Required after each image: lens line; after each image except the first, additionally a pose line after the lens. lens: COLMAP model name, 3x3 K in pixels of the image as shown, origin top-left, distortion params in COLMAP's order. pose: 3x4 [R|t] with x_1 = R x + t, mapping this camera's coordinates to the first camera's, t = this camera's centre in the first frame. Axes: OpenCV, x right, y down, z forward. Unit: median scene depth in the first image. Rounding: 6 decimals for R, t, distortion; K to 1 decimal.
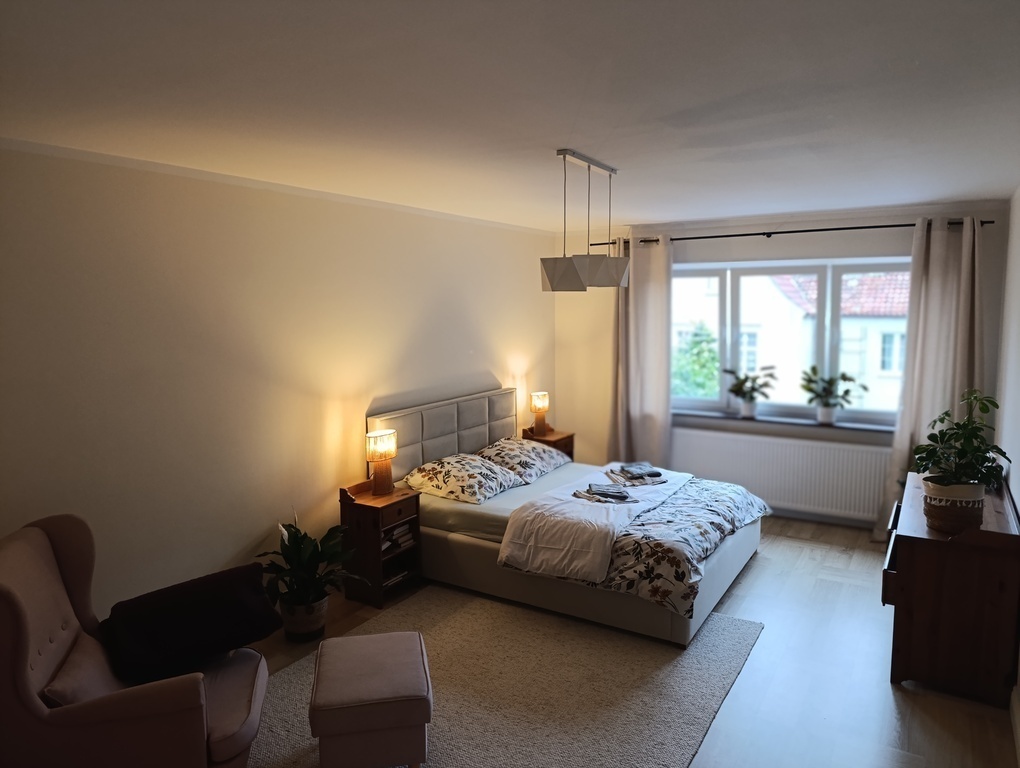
lens RADIAL K [[708.8, 0, 509.0], [0, 708.8, 382.9], [0, 0, 1]] dist [0.012920, 0.001440]
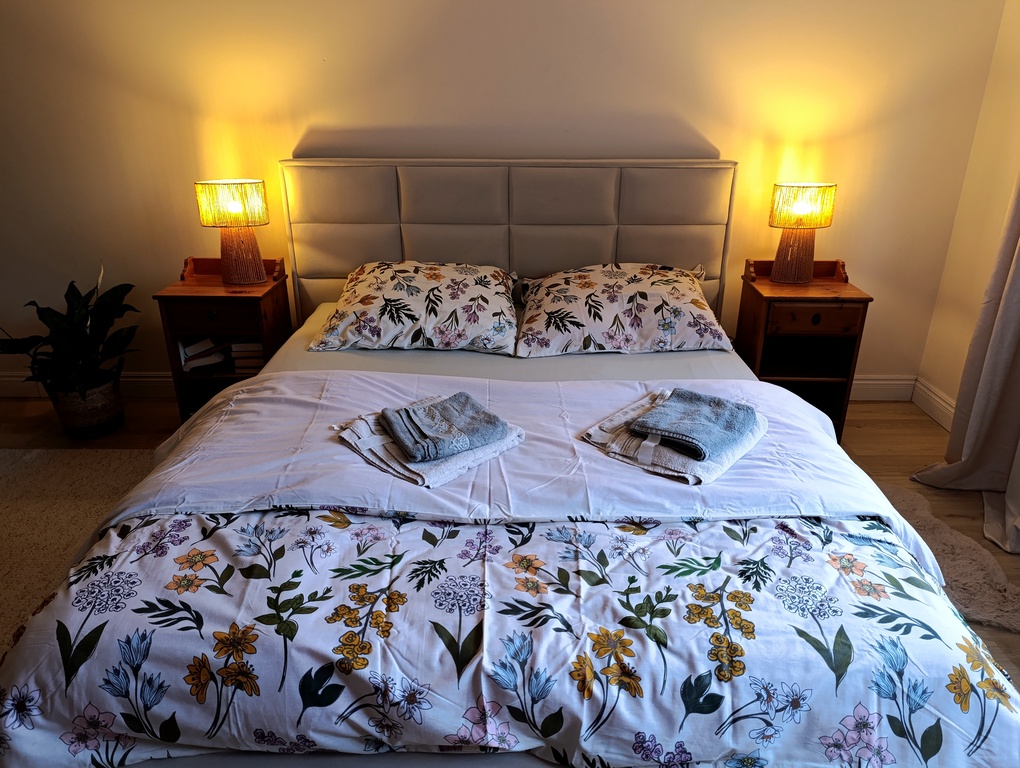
lens RADIAL K [[708.8, 0, 509.3], [0, 708.8, 384.4], [0, 0, 1]] dist [0.012920, 0.001440]
pose [[0.498073, 0.347060, -0.794652, 0.431746], [-0.104909, 0.933798, 0.342076, 0.000509], [0.860766, -0.087013, 0.501509, 0.816869]]
